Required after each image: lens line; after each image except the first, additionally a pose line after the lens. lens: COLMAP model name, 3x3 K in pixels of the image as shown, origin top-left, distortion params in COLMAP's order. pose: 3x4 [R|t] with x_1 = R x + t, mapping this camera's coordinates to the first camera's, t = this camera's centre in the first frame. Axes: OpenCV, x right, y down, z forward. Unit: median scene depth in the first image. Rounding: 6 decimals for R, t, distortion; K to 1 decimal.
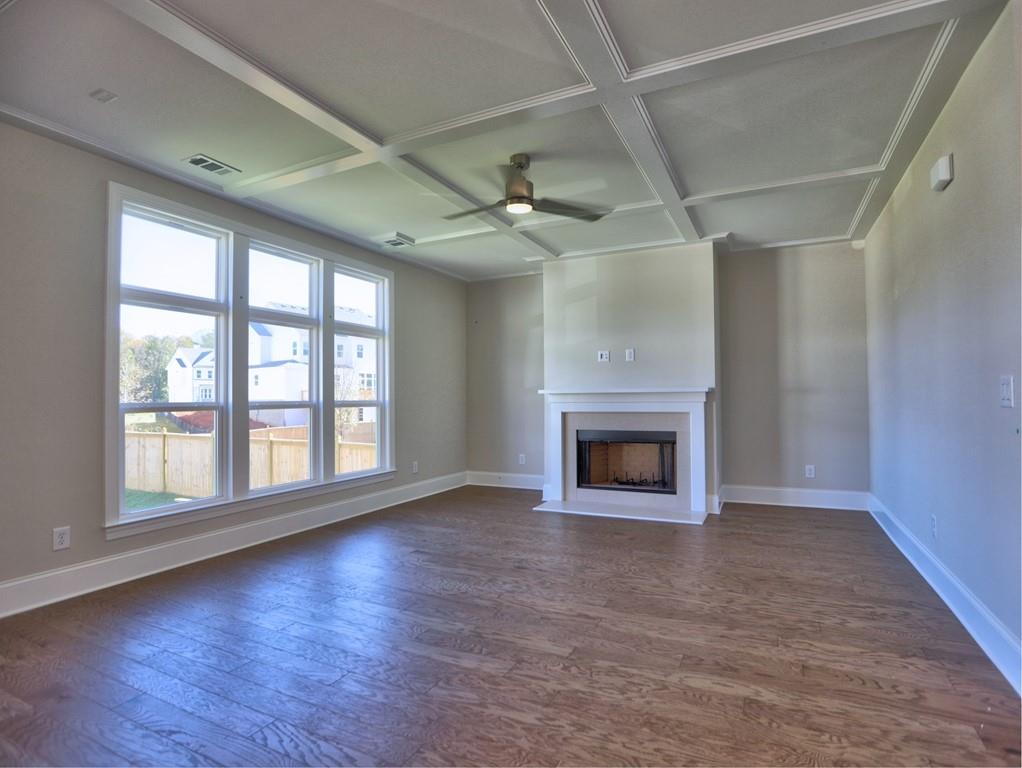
lens RADIAL K [[526.1, 0, 519.0], [0, 526.1, 384.3], [0, 0, 1]] dist [-0.067432, 0.032774]
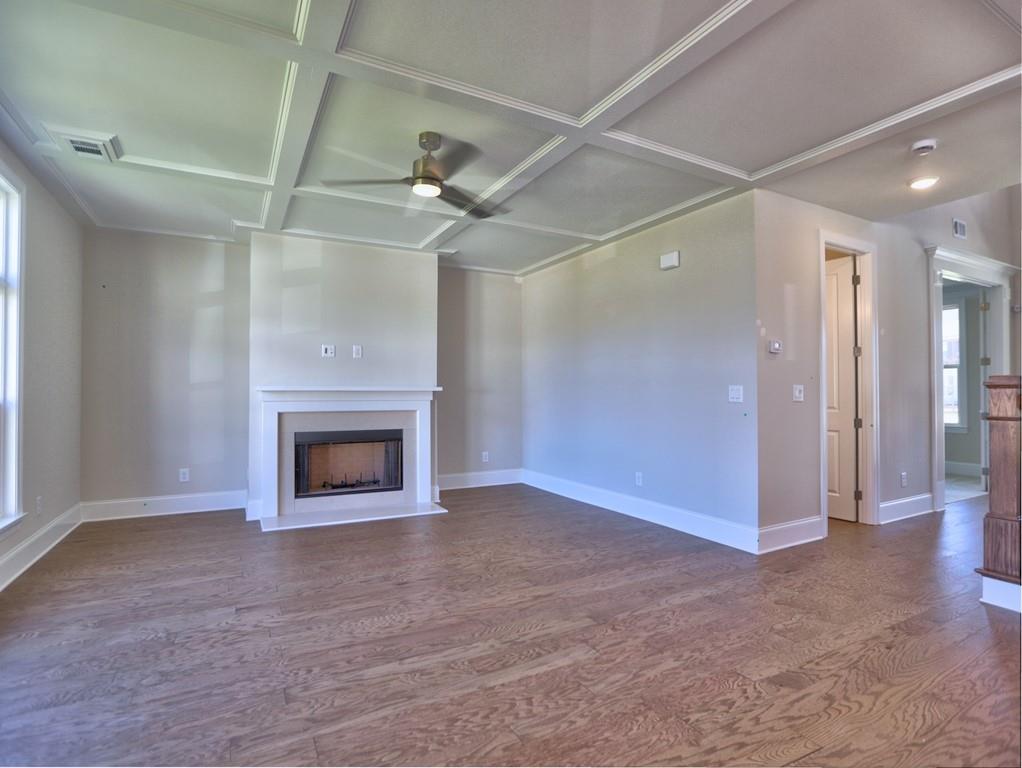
lens RADIAL K [[526.1, 0, 519.0], [0, 526.1, 384.3], [0, 0, 1]] dist [-0.067432, 0.032774]
pose [[0.581168, 0.022438, 0.813474, -0.620701], [-0.023849, 0.999660, -0.010535, 0.010892], [-0.813434, -0.013278, 0.581505, 0.316806]]
